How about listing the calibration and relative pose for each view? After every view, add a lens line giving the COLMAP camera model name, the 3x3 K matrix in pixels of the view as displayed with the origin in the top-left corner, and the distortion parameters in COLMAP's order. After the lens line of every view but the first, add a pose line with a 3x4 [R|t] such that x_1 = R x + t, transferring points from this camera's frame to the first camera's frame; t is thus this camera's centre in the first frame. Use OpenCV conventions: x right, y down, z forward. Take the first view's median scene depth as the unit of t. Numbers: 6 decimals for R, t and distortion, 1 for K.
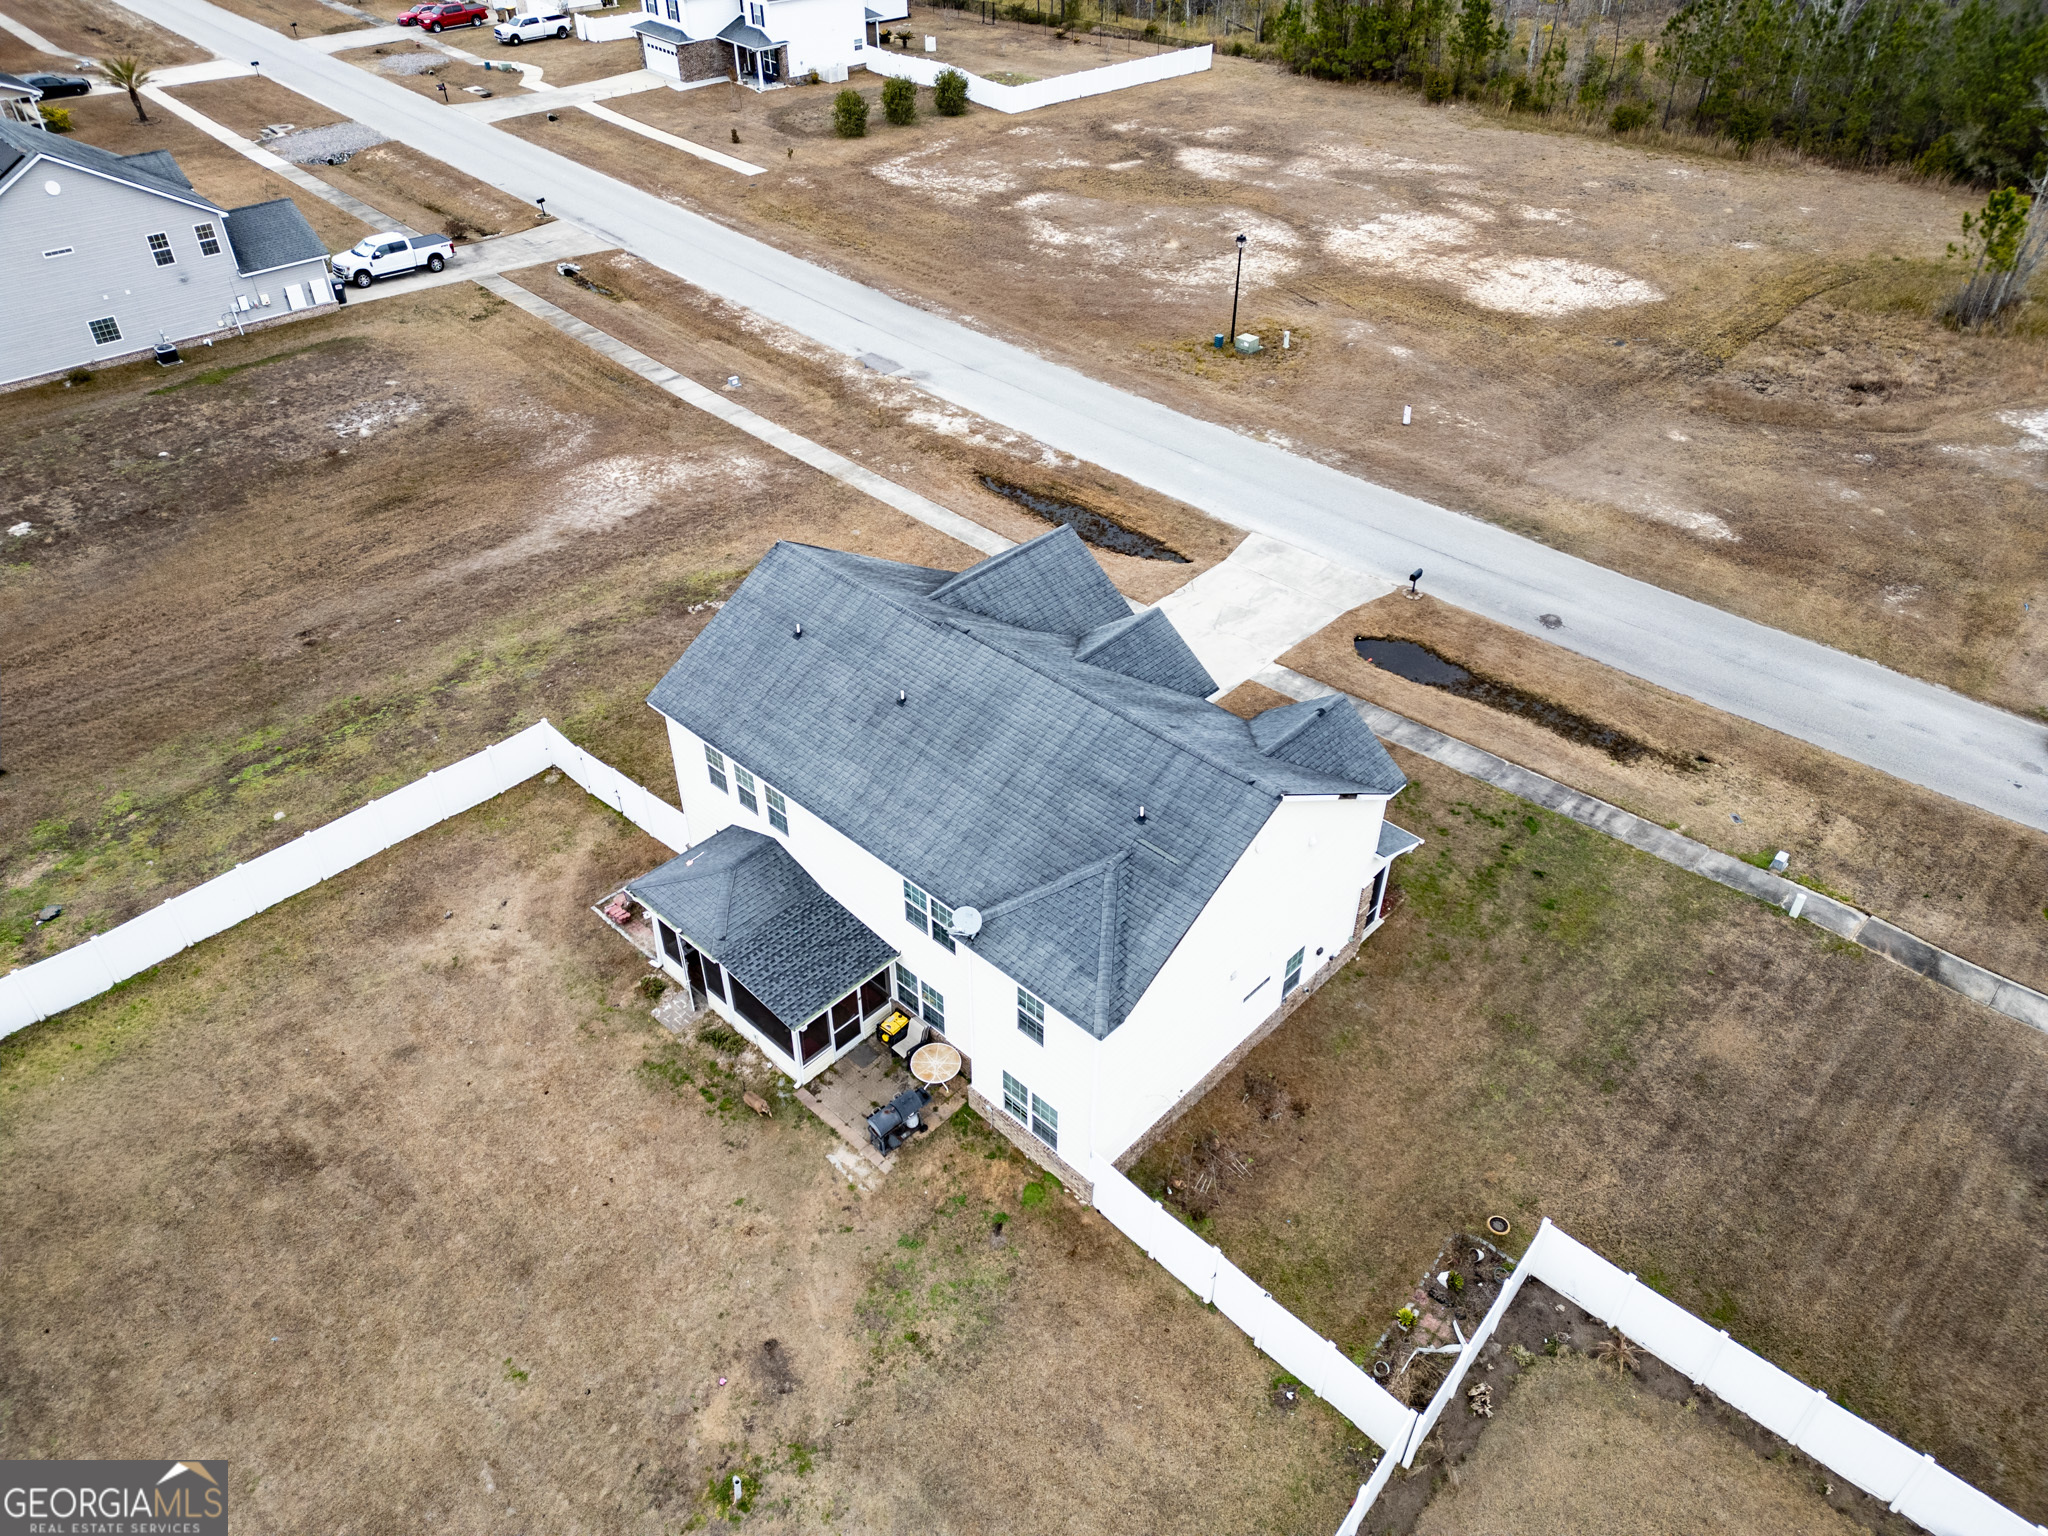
lens RADIAL K [[1427.7, 0, 1023.2], [0, 1427.7, 757.8], [0, 0, 1]] dist [0.080827, -0.074834]
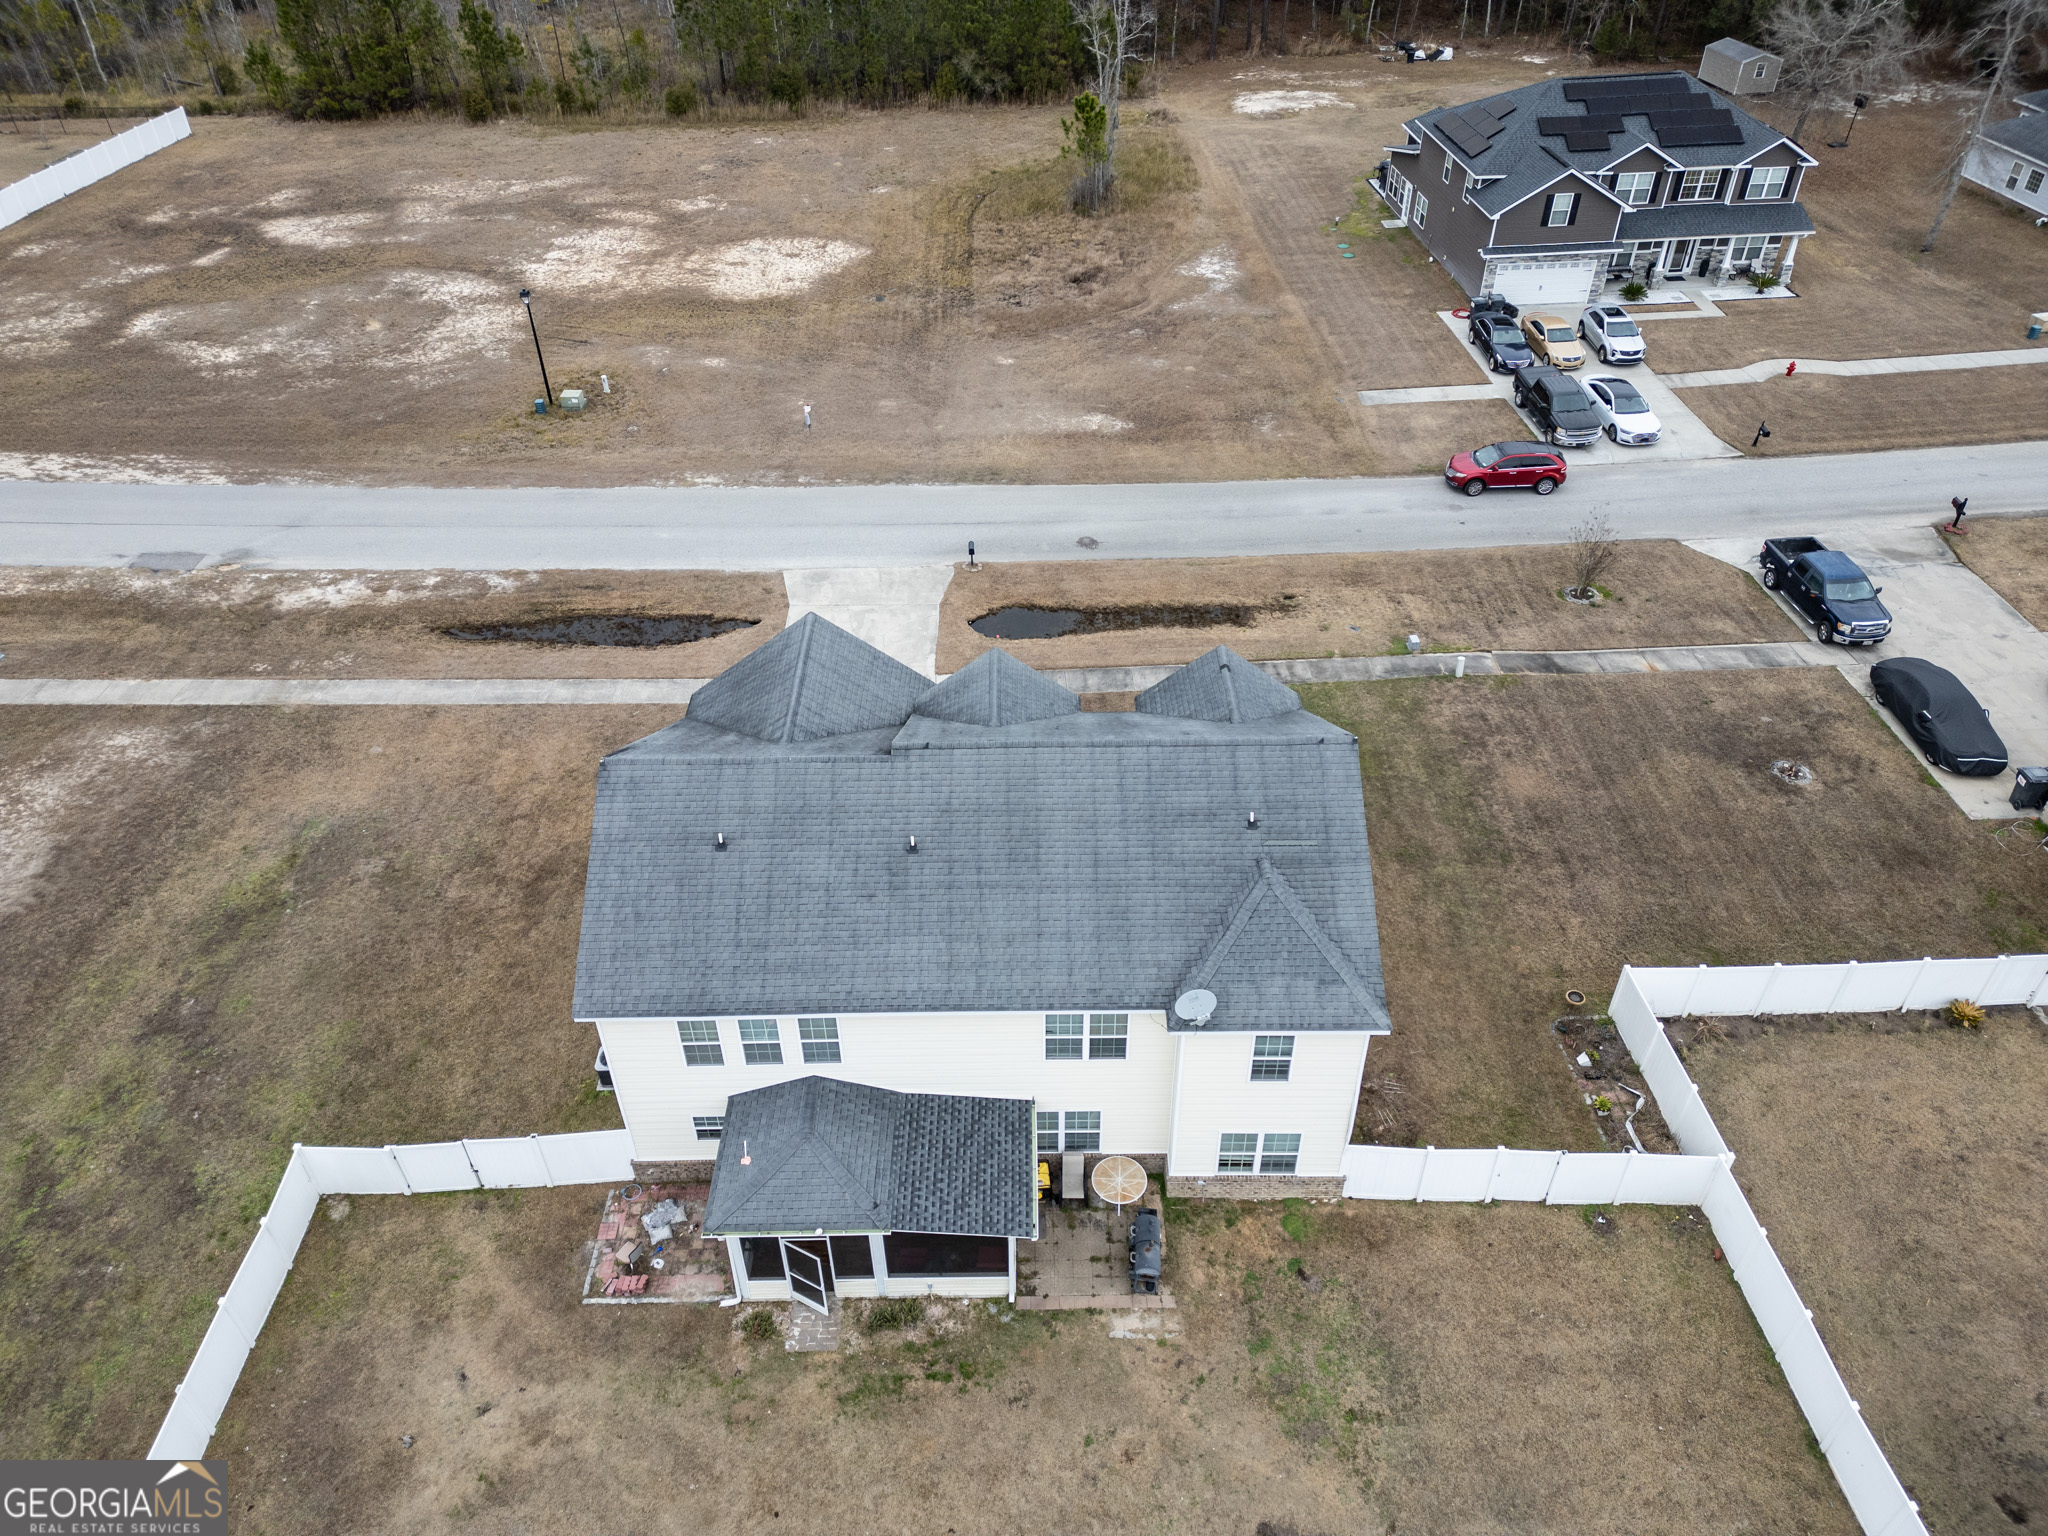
lens RADIAL K [[1423.9, 0, 1024.0], [0, 1423.9, 768.0], [0, 0, 1]] dist [0.072883, -0.066123]
pose [[0.721731, -0.437702, 0.536209, -0.271292], [0.433407, 0.889786, 0.142963, -0.100666], [-0.539687, 0.129216, 0.831890, 0.133964]]
